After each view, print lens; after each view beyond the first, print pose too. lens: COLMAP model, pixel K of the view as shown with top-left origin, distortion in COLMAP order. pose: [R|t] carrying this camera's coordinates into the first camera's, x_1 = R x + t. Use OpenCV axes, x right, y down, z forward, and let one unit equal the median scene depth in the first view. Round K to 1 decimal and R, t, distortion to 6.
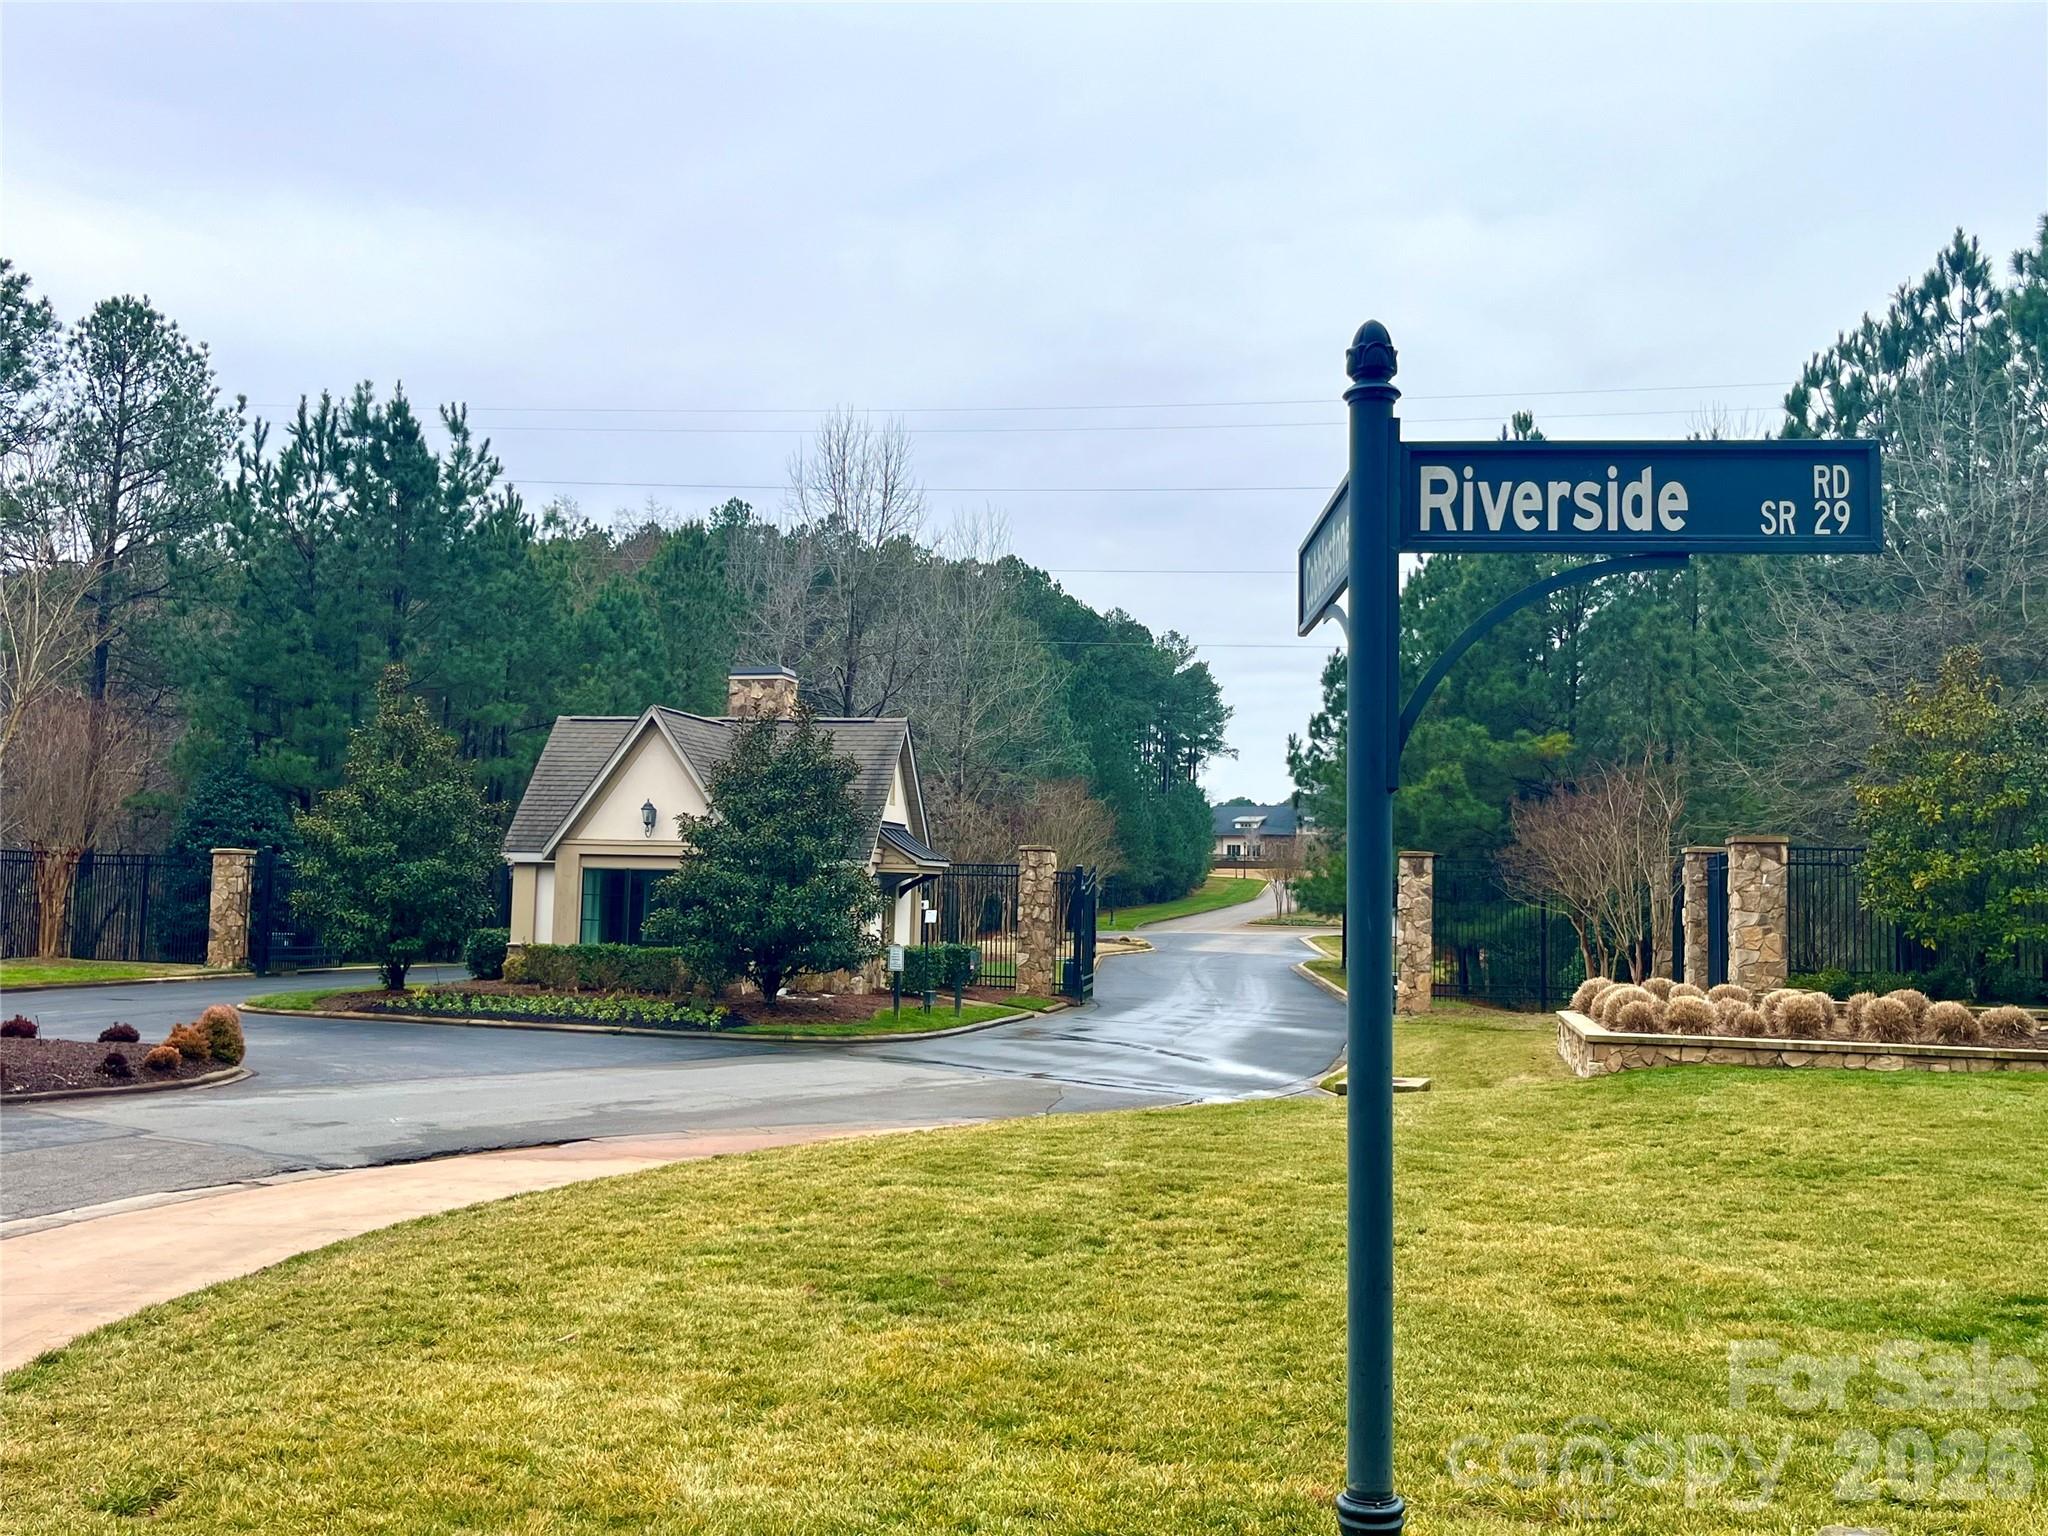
lens RADIAL K [[1847.0, 0, 1024.0], [0, 1847.0, 768.0], [0, 0, 1]] dist [0.078536, 0.000999]
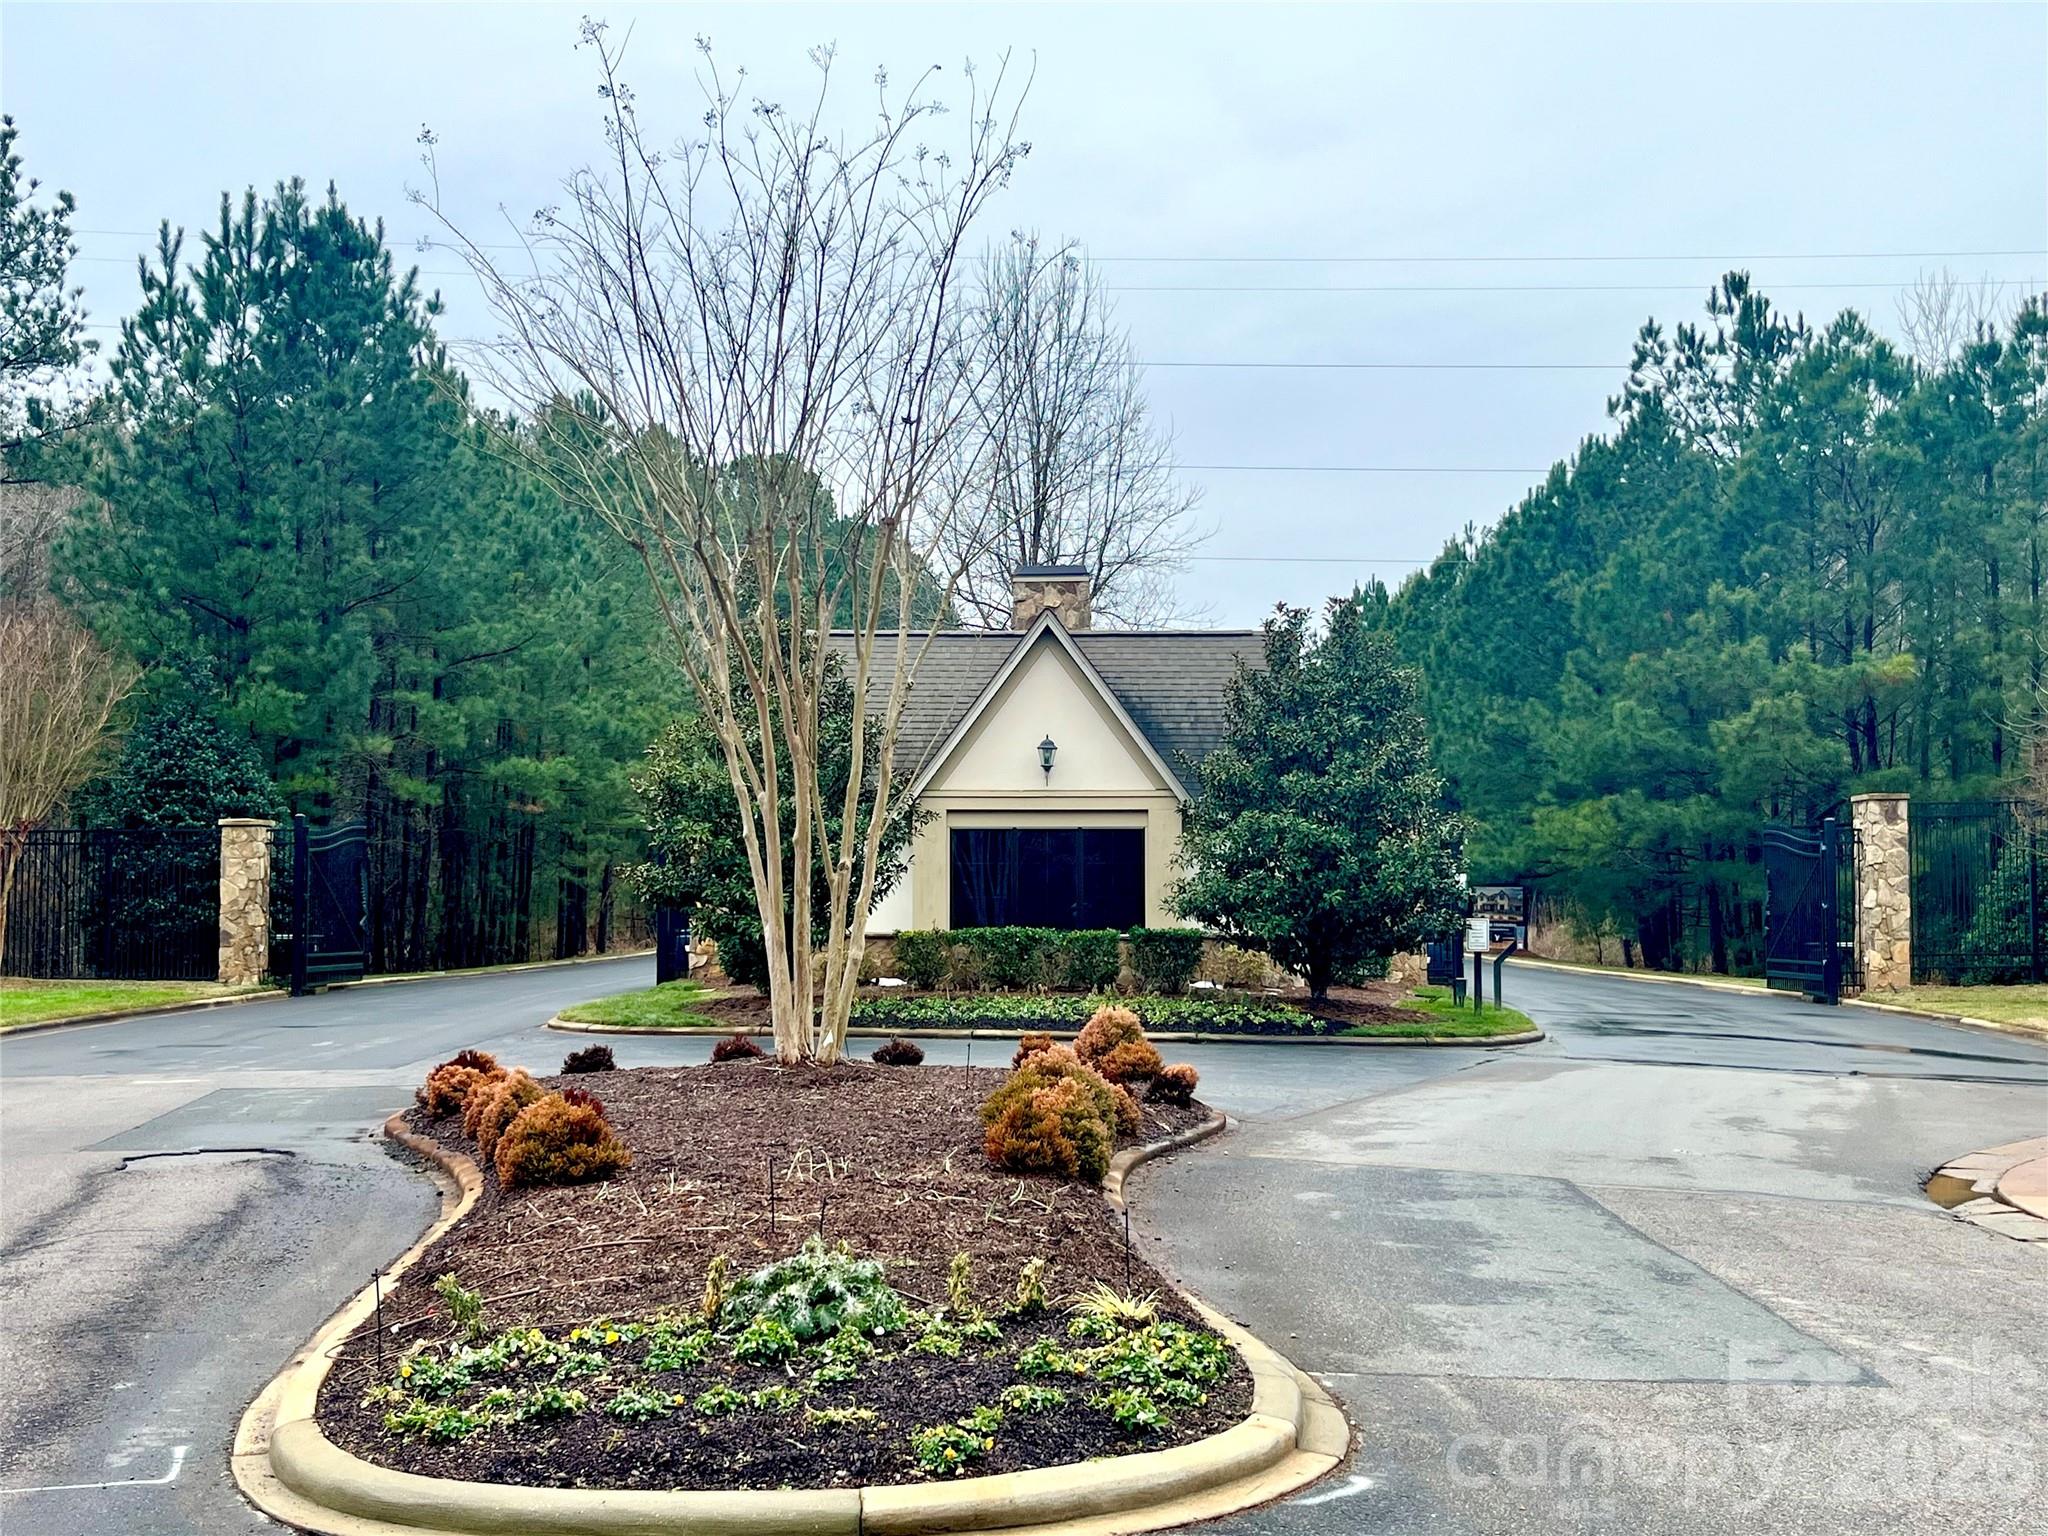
lens RADIAL K [[2220.4, 0, 1024.0], [0, 2220.4, 768.0], [0, 0, 1]] dist [0.079190, 0.004386]
pose [[0.976776, -0.012458, 0.213902, -0.315741], [0.008892, 0.999805, 0.017625, 0.011185], [-0.214080, -0.015313, 0.976696, 0.096943]]
